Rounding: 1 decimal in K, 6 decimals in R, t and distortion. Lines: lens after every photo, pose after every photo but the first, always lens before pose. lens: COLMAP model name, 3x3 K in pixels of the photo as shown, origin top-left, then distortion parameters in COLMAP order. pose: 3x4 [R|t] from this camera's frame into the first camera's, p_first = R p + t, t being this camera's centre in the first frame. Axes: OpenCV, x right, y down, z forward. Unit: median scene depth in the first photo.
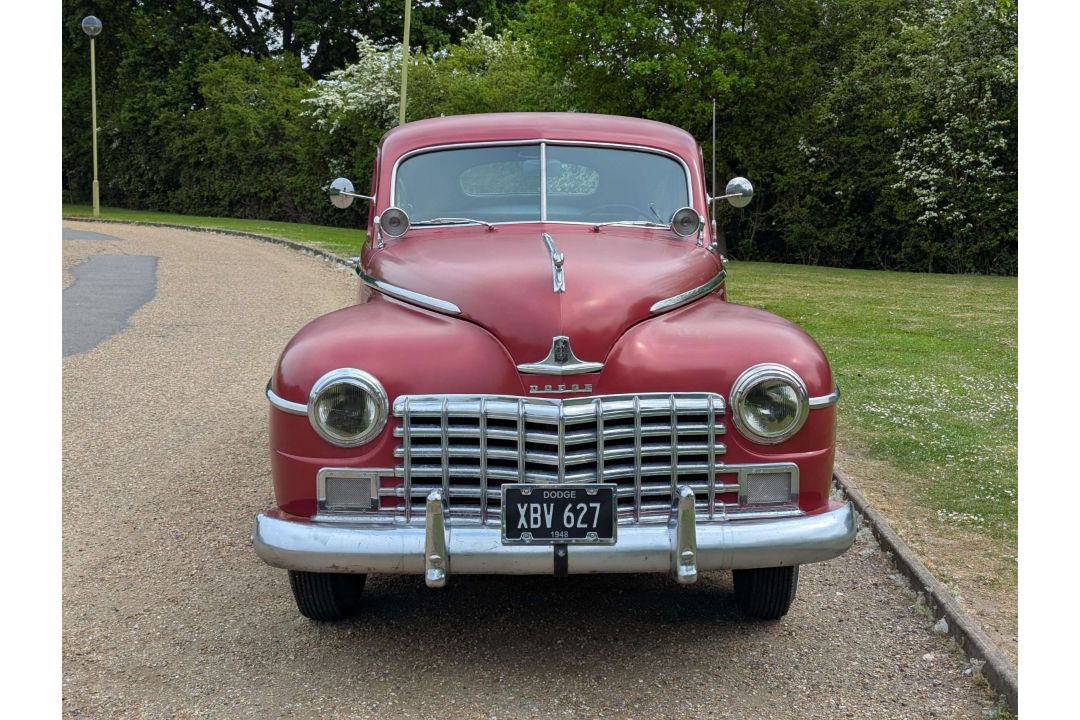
lens RADIAL K [[1371.1, 0, 540.0], [0, 1371.1, 360.0], [0, 0, 1]] dist [0.070475, 0.004816]
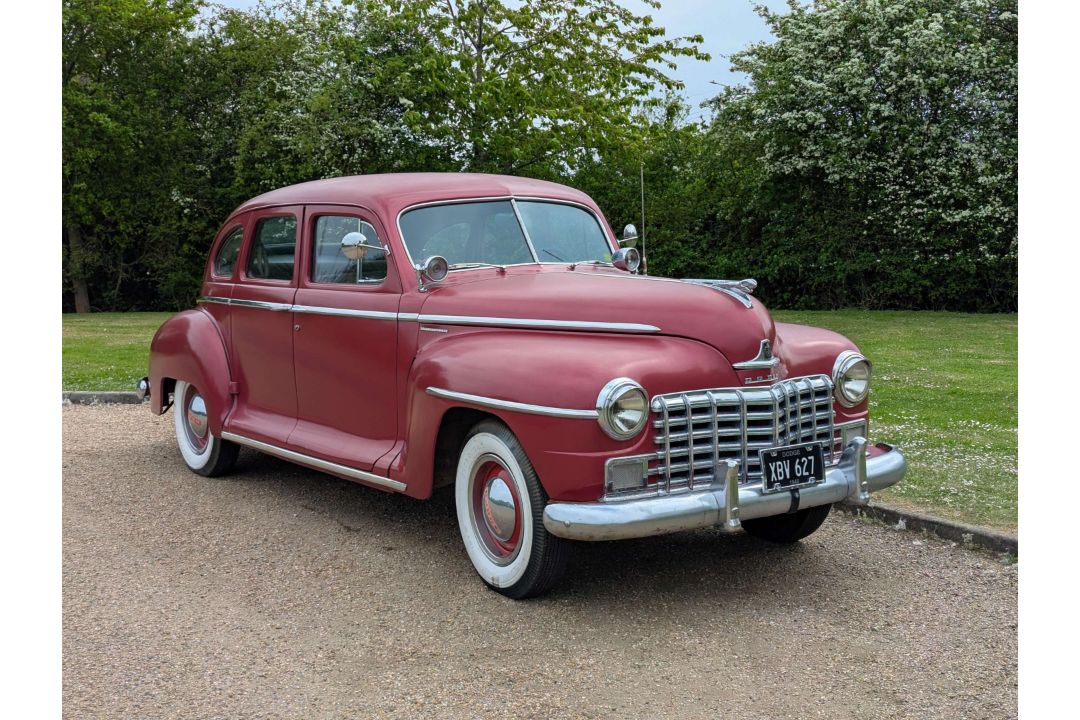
lens RADIAL K [[1371.1, 0, 540.0], [0, 1371.1, 360.0], [0, 0, 1]] dist [0.070475, 0.004816]
pose [[0.835867, -0.076902, 0.543518, -0.882028], [0.095776, 0.995382, -0.006457, -0.009489], [-0.540512, 0.057453, 0.839372, -0.024507]]
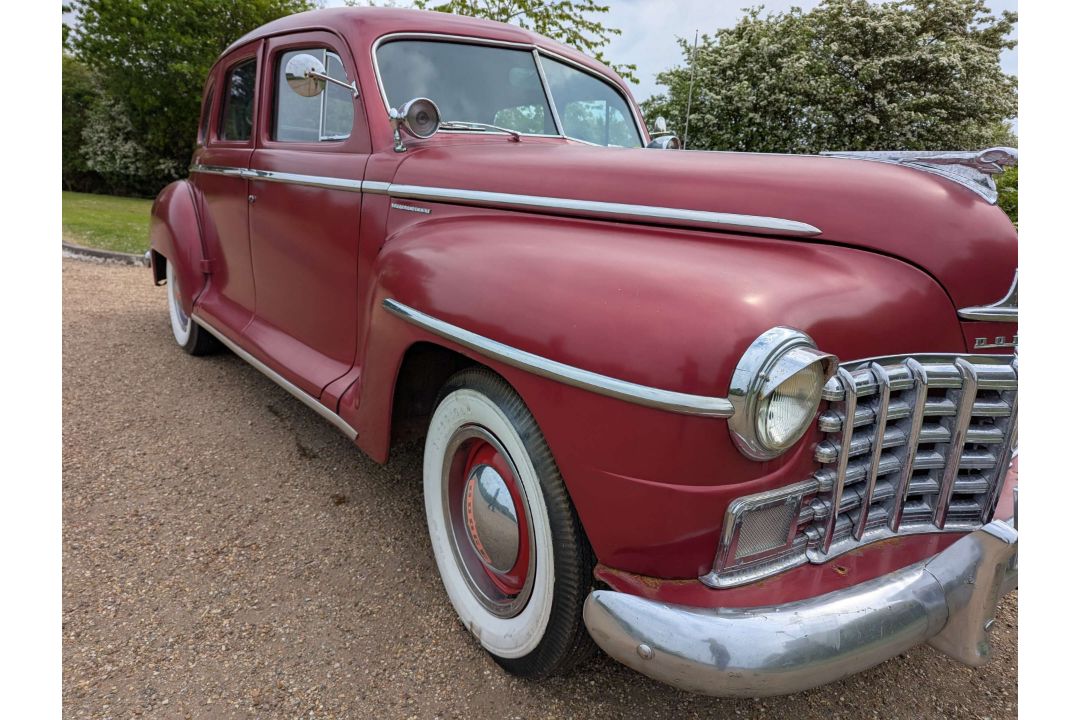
lens RADIAL K [[707.2, 0, 560.1], [0, 707.2, 358.5], [0, 0, 1]] dist [0.006042, 0.000447]
pose [[0.802540, -0.087852, 0.590094, -0.387156], [0.011947, 0.991267, 0.131330, -0.020763], [-0.596478, -0.098348, 0.796581, 0.809486]]
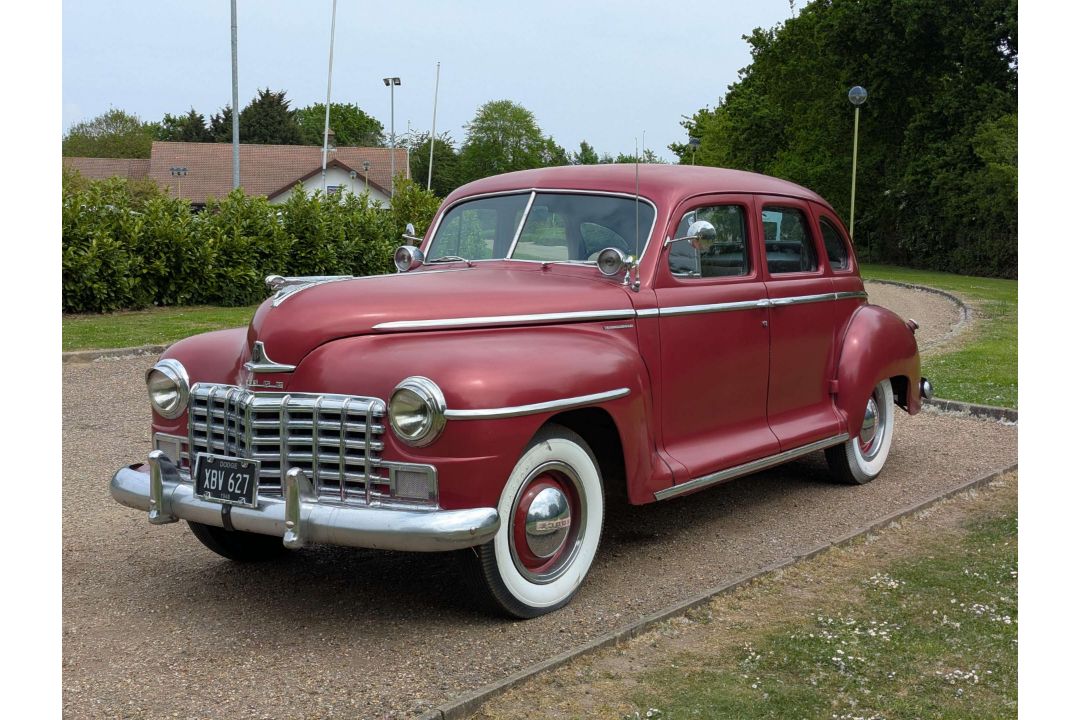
lens RADIAL K [[1371.1, 0, 540.0], [0, 1371.1, 360.0], [0, 0, 1]] dist [0.070475, 0.004816]
pose [[0.799066, 0.054491, -0.598769, 0.938633], [-0.081471, 0.996513, -0.018037, 0.001154], [0.595698, 0.063195, 0.800719, 0.139922]]
